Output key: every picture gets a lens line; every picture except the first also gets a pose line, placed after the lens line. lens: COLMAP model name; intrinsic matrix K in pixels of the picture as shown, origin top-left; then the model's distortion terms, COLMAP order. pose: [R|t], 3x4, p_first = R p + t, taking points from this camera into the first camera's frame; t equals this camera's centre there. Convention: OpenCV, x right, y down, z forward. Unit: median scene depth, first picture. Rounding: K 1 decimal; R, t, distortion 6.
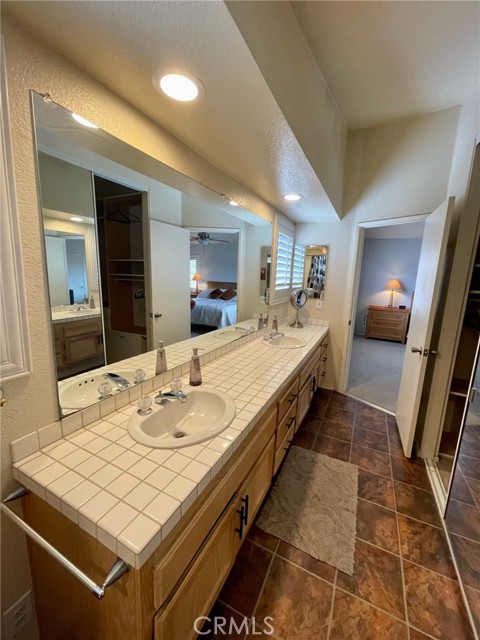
lens RADIAL K [[262.7, 0, 247.6], [0, 262.7, 322.1], [0, 0, 1]] dist [0.000643, 0.000312]
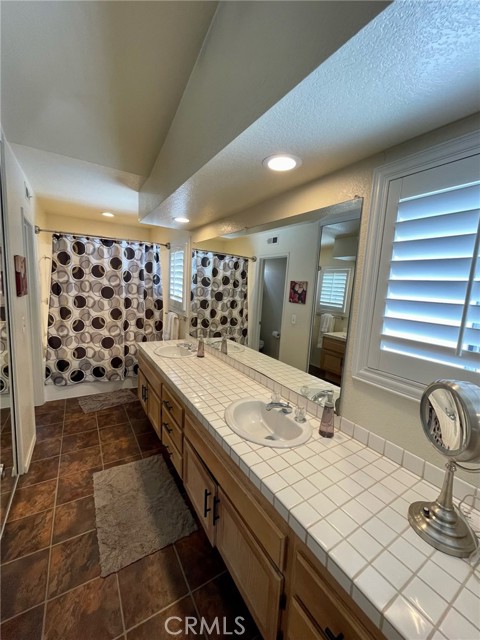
lens RADIAL K [[257.4, 0, 241.4], [0, 257.4, 317.6], [0, 0, 1]] dist [-0.001550, -0.000027]
pose [[-0.540129, 0.040221, -0.840621, 0.893541], [-0.226733, 0.954970, 0.191376, -0.328805], [0.810465, 0.293964, -0.506687, 1.693061]]
